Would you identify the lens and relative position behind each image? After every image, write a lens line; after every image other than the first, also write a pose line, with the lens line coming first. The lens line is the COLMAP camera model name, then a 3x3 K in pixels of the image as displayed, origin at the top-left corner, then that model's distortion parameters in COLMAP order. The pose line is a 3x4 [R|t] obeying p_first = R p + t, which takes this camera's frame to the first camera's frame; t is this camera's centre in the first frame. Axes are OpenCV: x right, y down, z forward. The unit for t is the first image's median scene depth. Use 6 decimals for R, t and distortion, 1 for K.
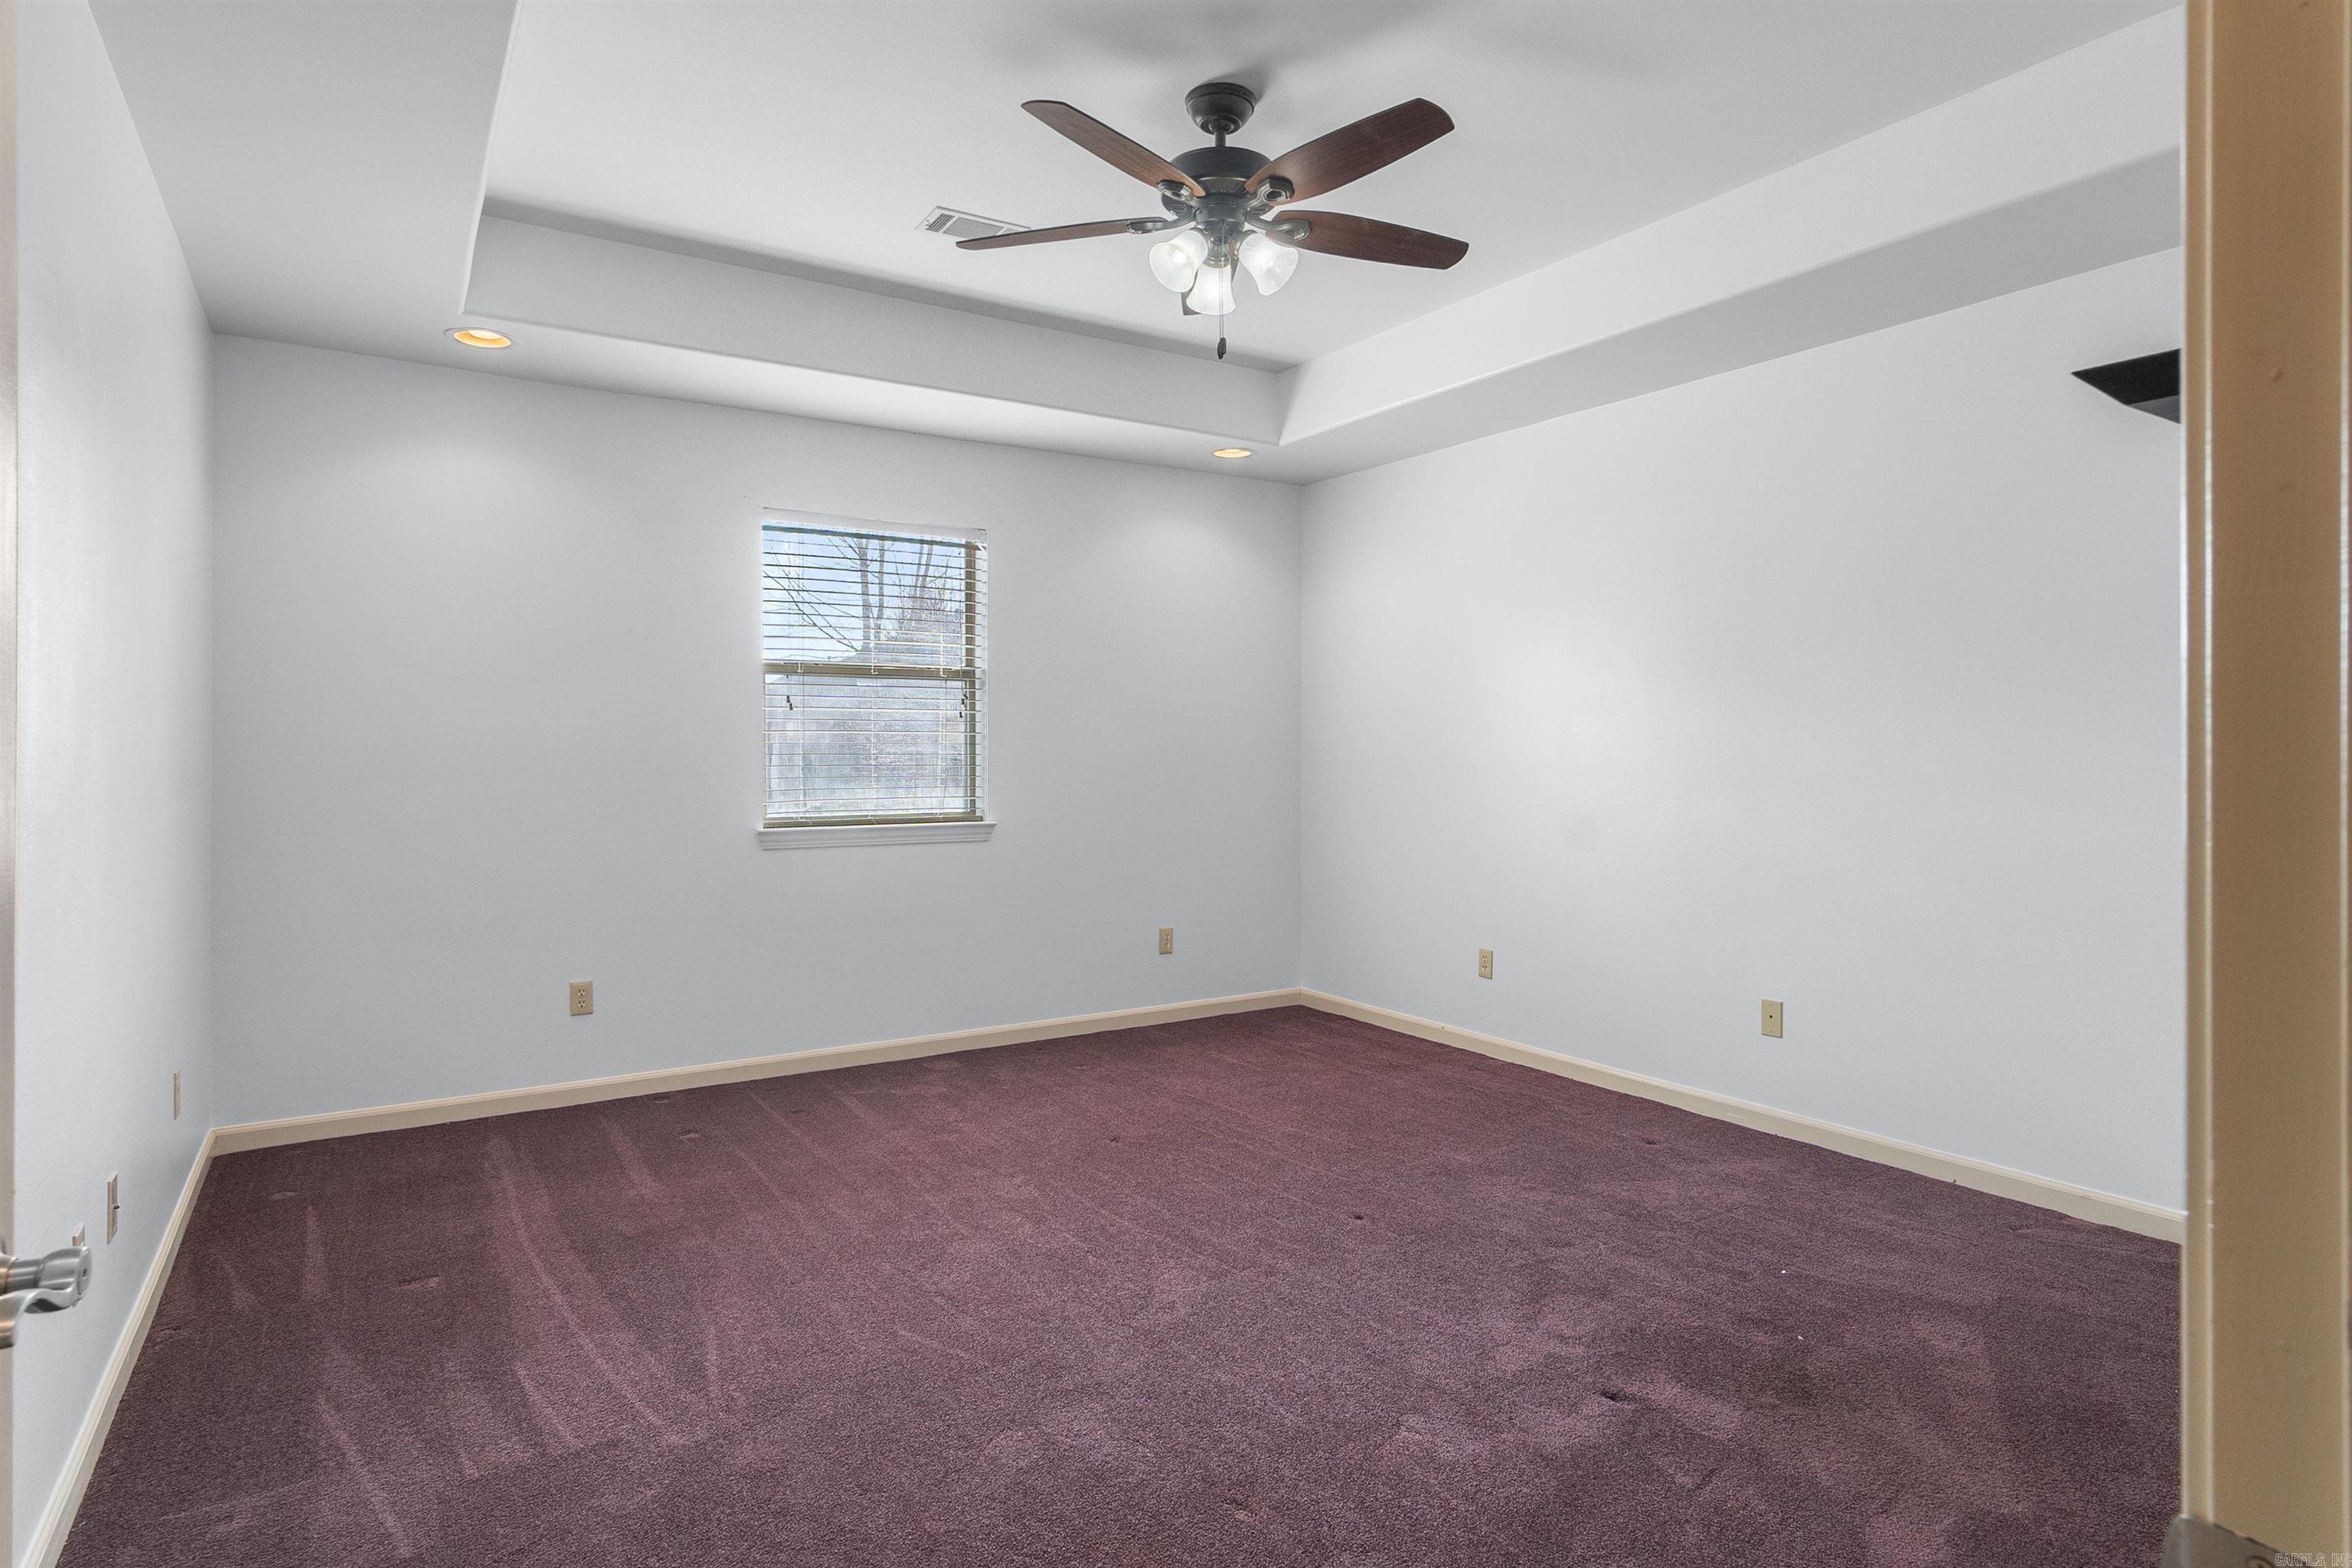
lens RADIAL K [[1291.6, 0, 1178.0], [0, 1291.6, 799.0], [0, 0, 1]] dist [-0.021875, 0.002044]
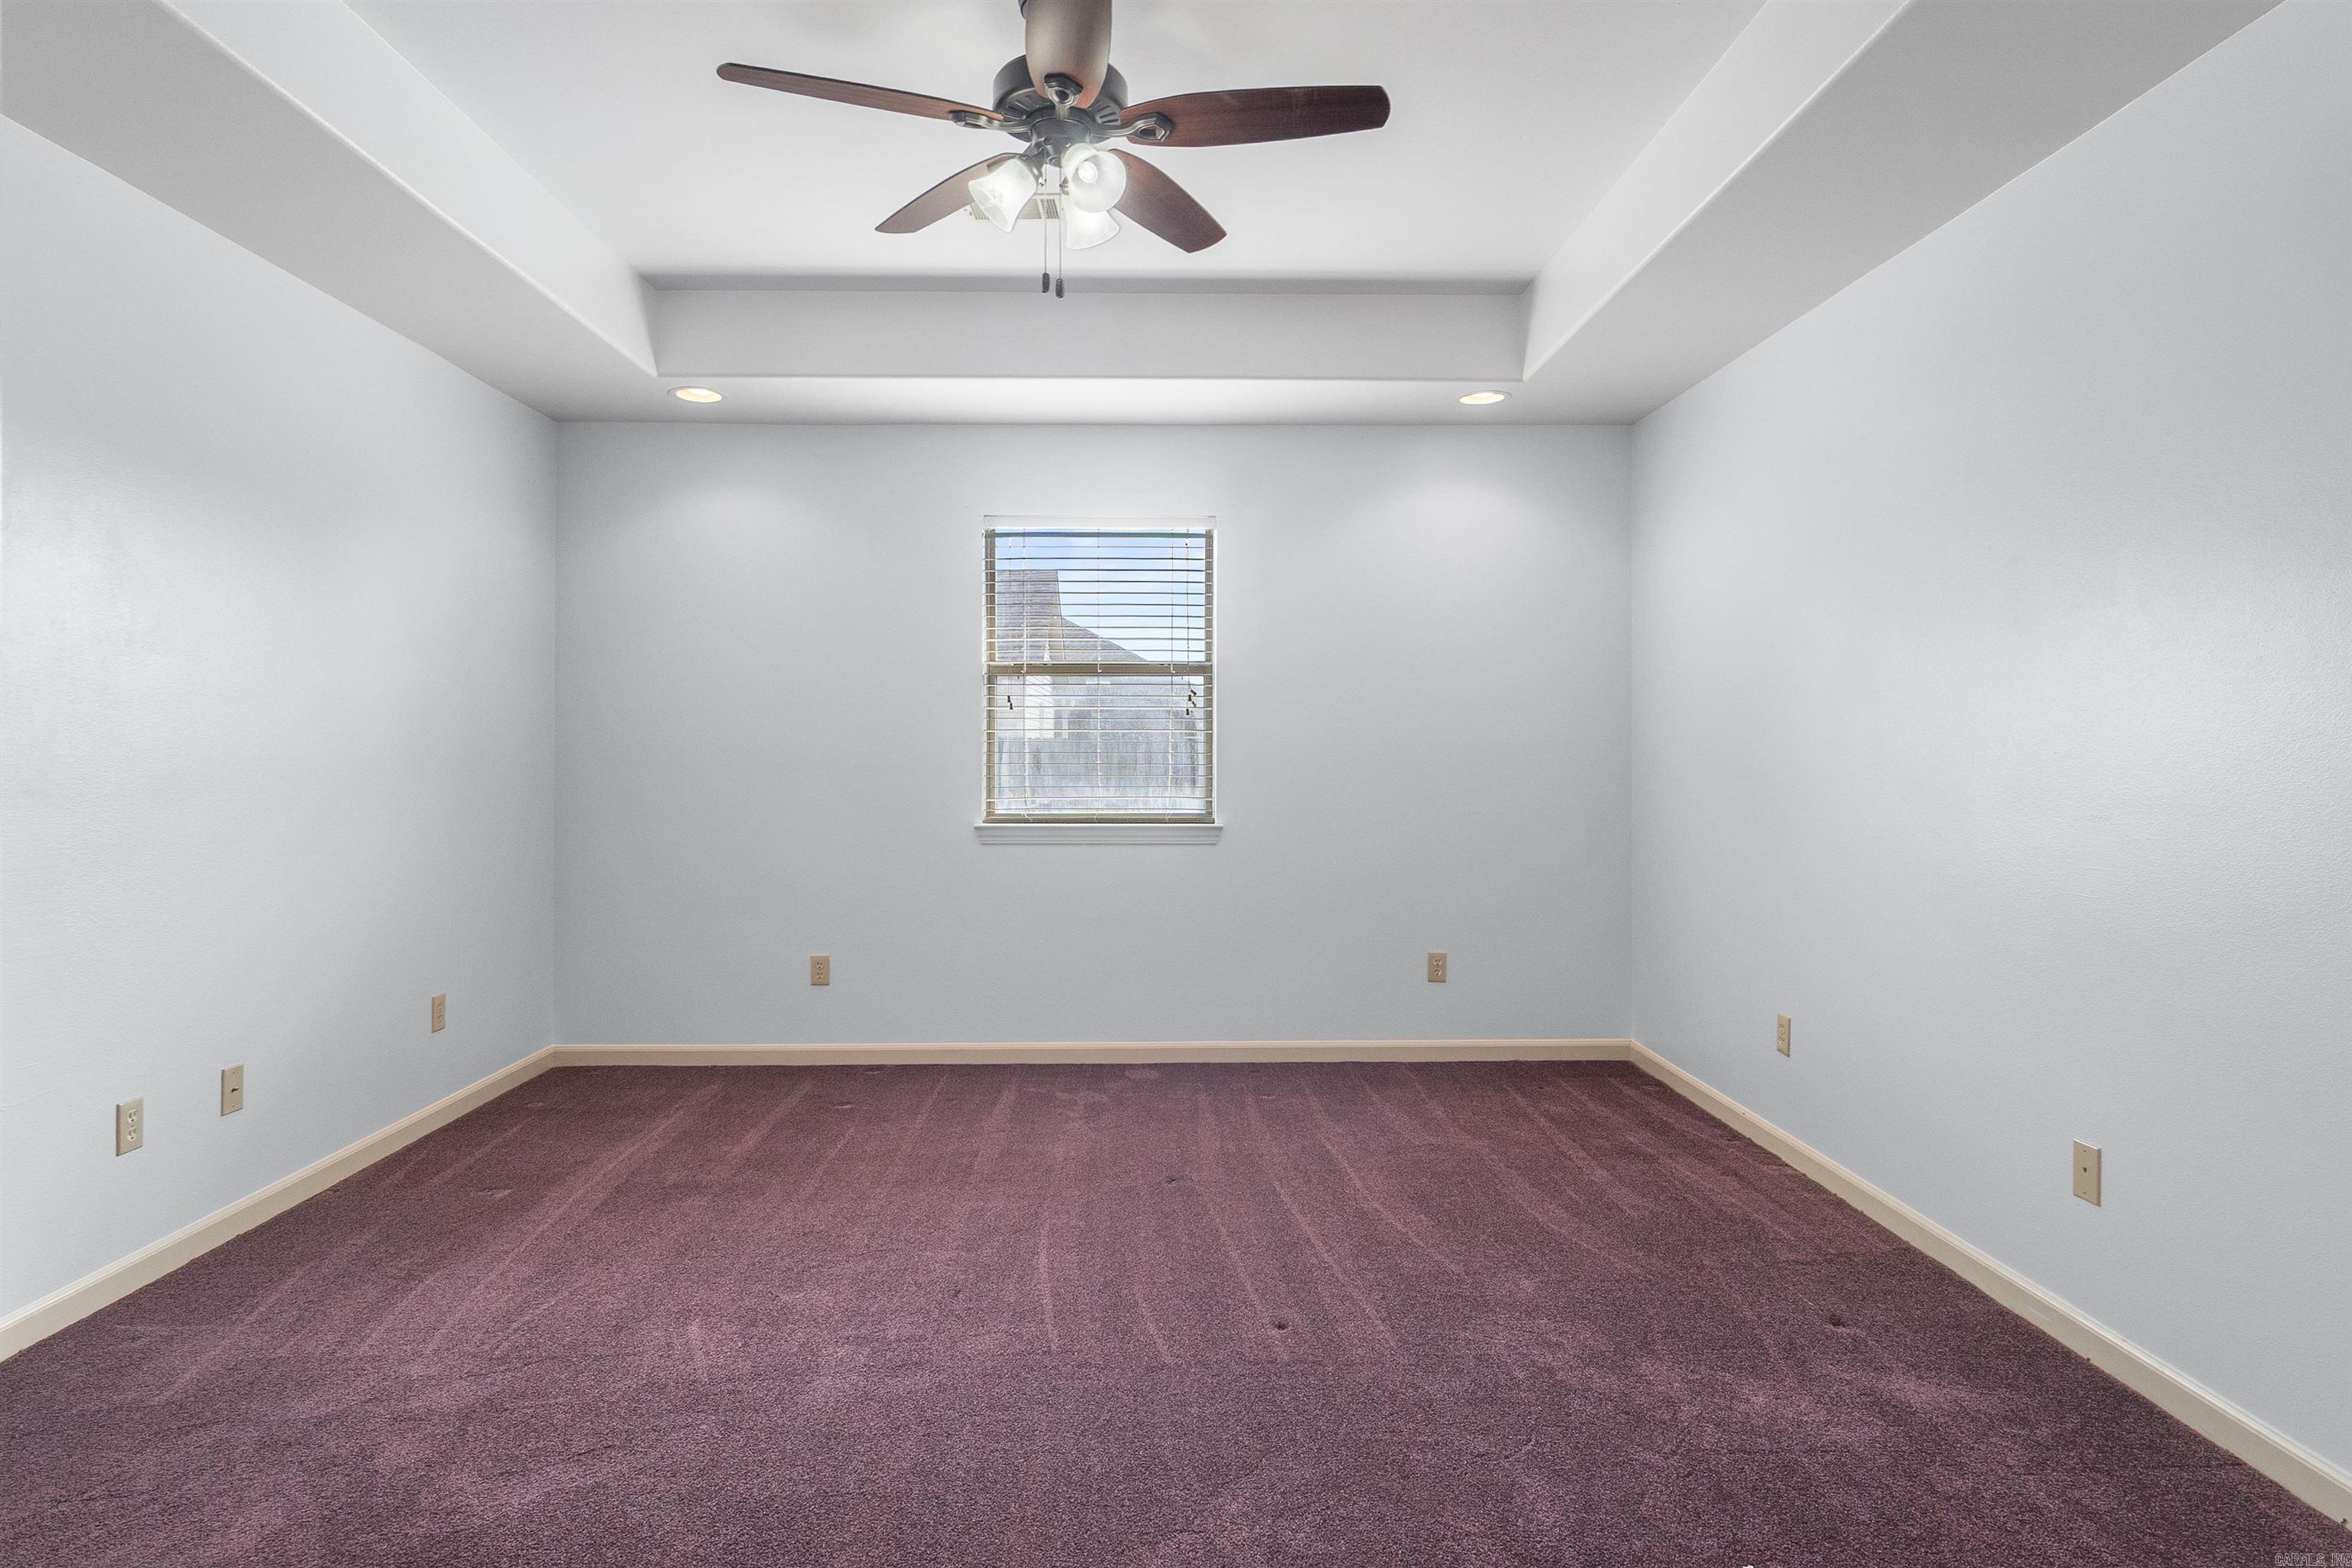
lens RADIAL K [[1294.5, 0, 1170.1], [0, 1294.5, 783.8], [0, 0, 1]] dist [-0.014093, 0.002376]
pose [[0.844349, 0.013873, -0.535615, 0.347246], [-0.020300, 0.999775, -0.006107, -0.005587], [0.535409, 0.016029, 0.844440, 0.187138]]
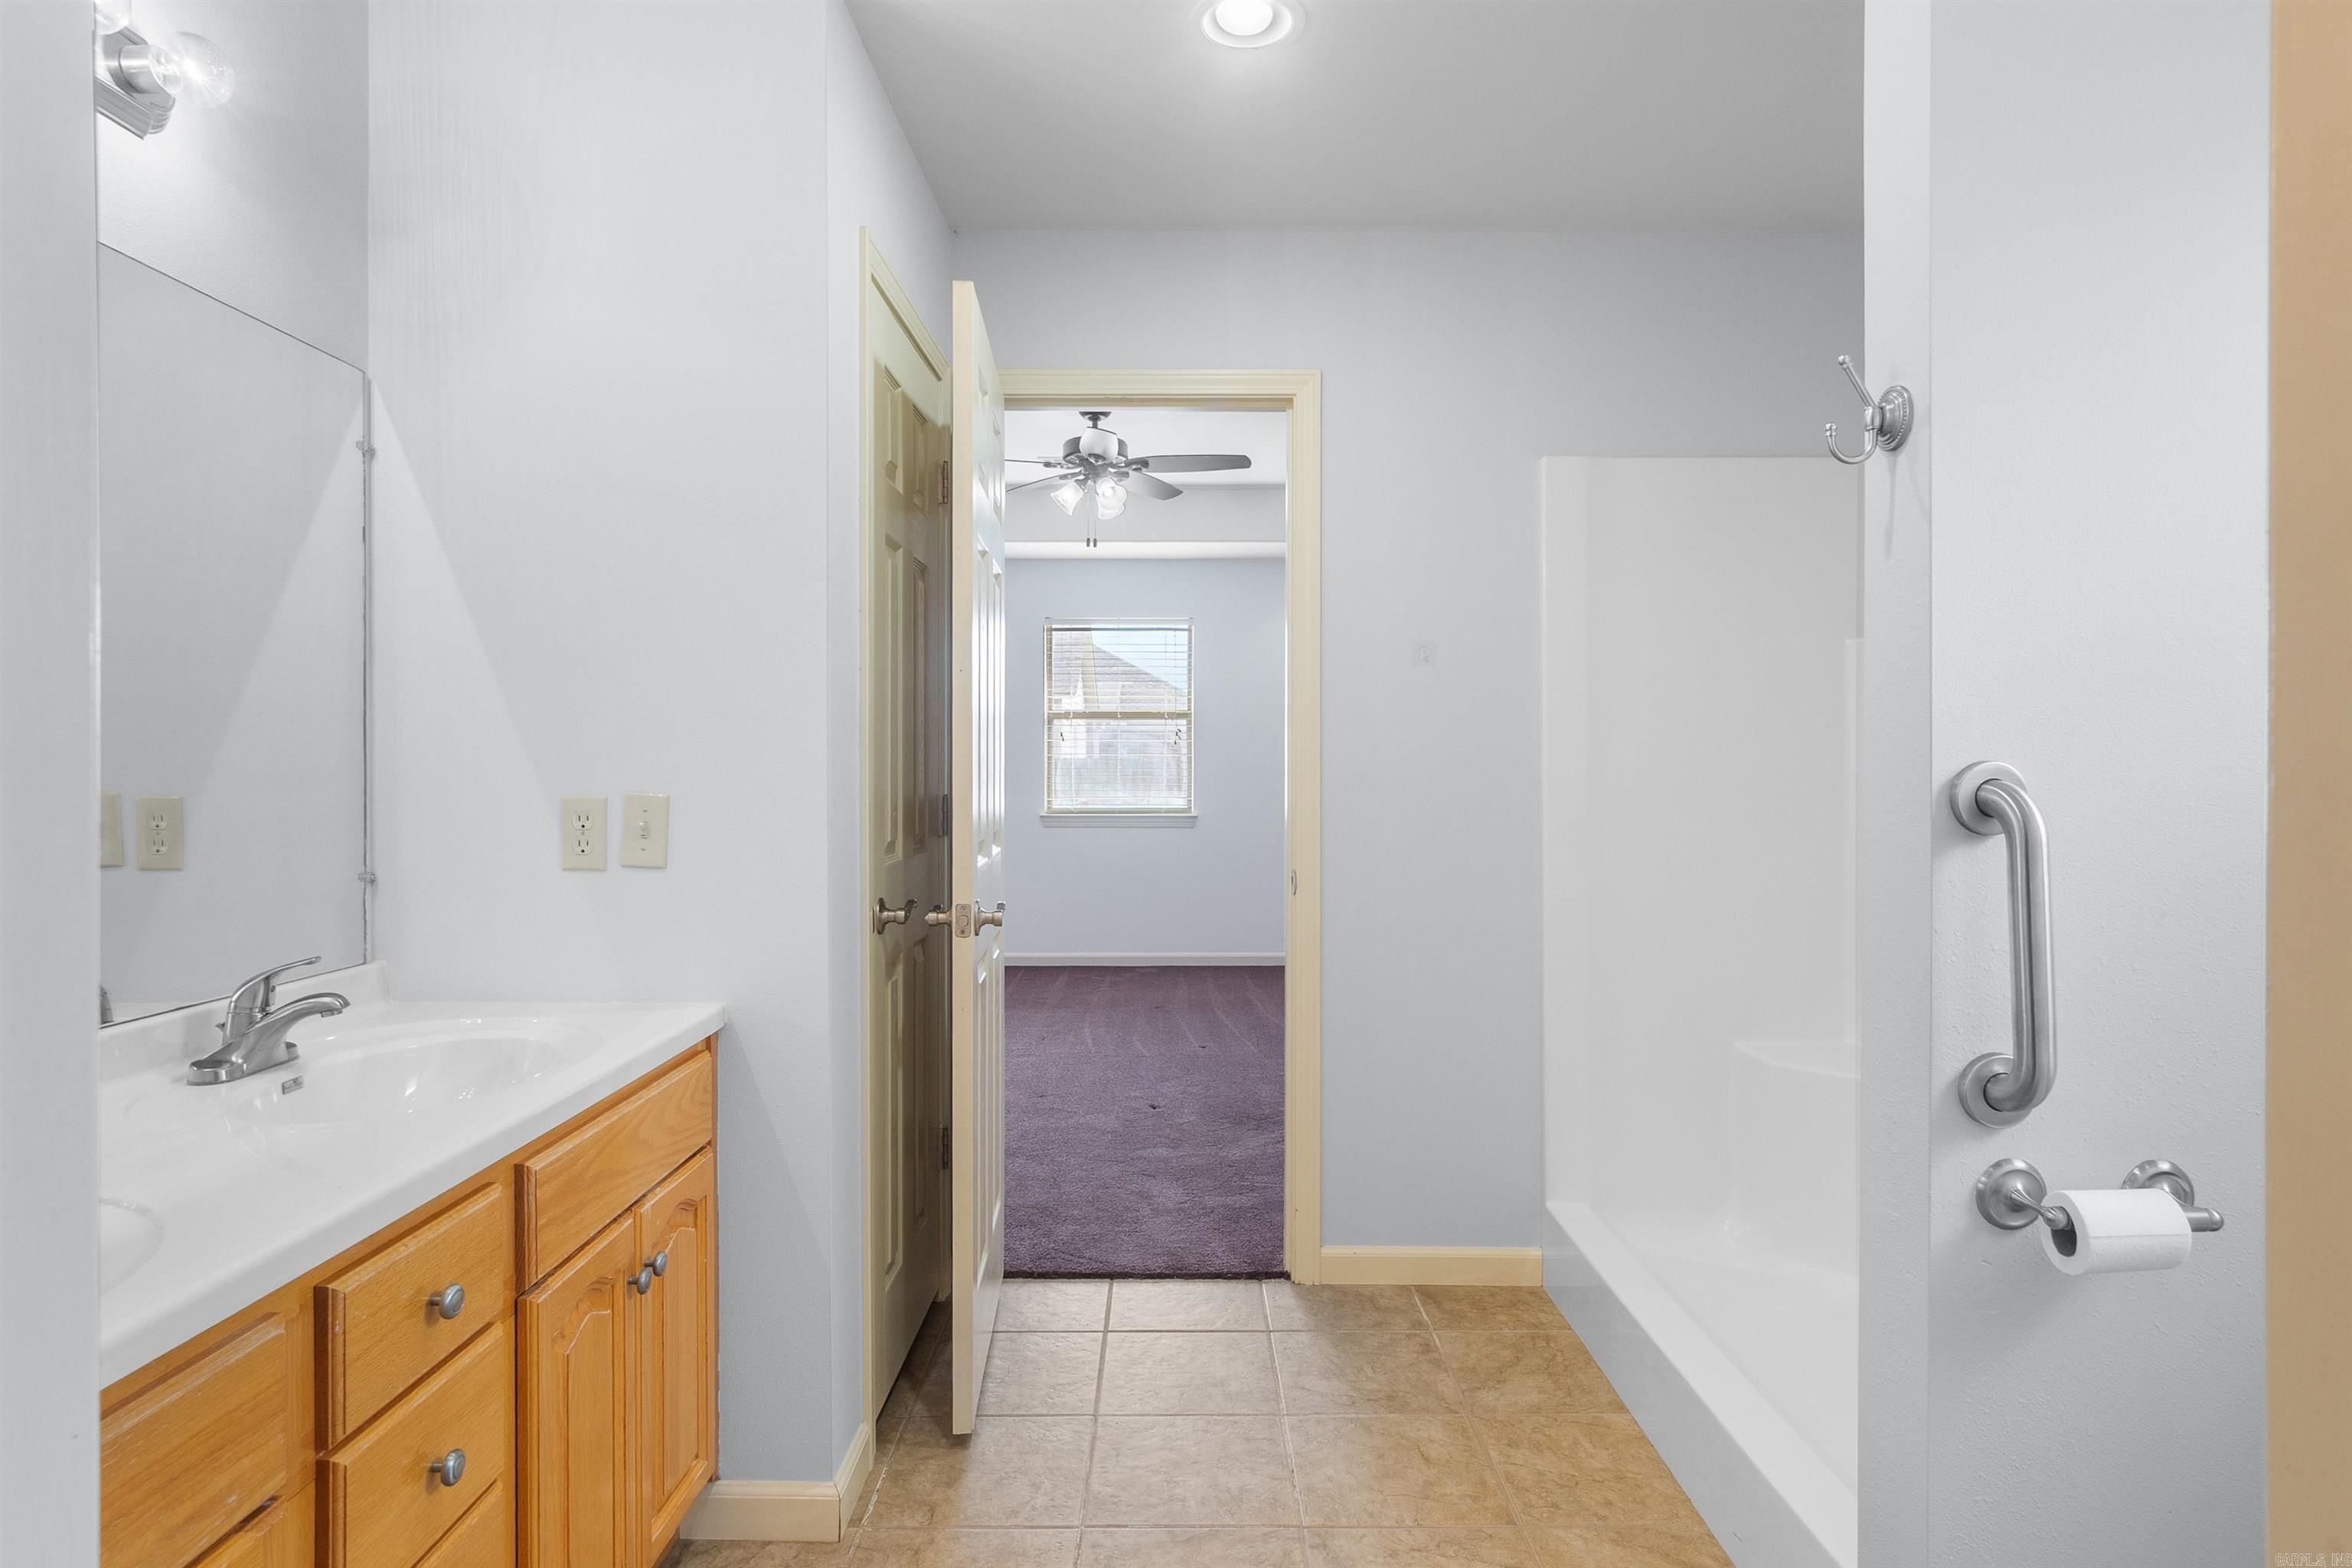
lens RADIAL K [[1294.5, 0, 1170.1], [0, 1294.5, 783.8], [0, 0, 1]] dist [-0.014093, 0.002376]
pose [[0.831298, 0.006013, -0.555795, 0.684393], [-0.021113, 0.999561, -0.020764, 0.014815], [0.555427, 0.028995, 0.831060, -0.261445]]
